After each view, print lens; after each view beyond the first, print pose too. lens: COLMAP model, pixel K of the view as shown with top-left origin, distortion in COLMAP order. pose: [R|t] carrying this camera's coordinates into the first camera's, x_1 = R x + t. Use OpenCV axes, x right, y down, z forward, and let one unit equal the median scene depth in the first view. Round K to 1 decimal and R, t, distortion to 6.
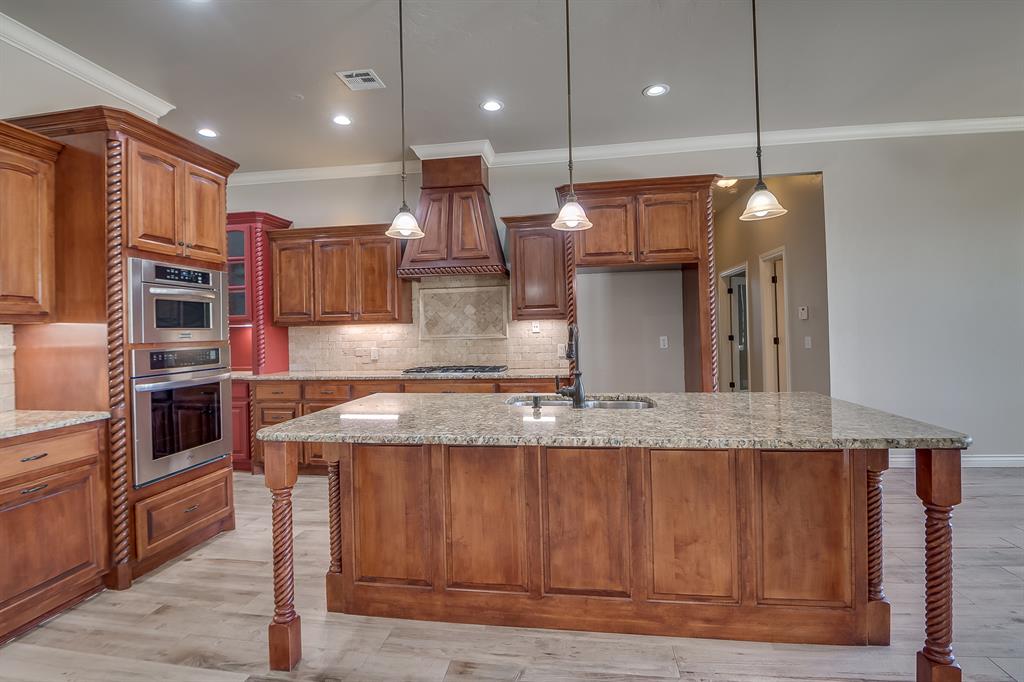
lens RADIAL K [[492.8, 0, 510.9], [0, 492.8, 322.6], [0, 0, 1]] dist [-0.018927, -0.006161]
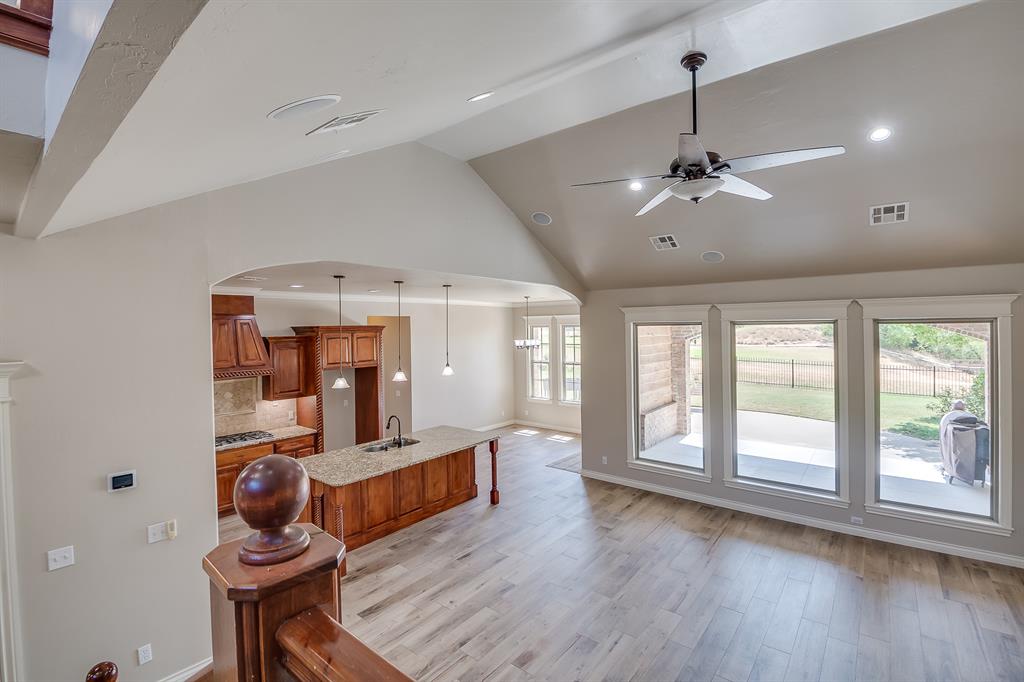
lens RADIAL K [[460.1, 0, 498.0], [0, 460.1, 320.7], [0, 0, 1]] dist [-0.026302, -0.001854]
pose [[0.518522, 0.024024, 0.854726, -1.589024], [-0.008421, 0.999700, -0.022991, -0.427256], [-0.855023, 0.004724, 0.518569, -0.697746]]
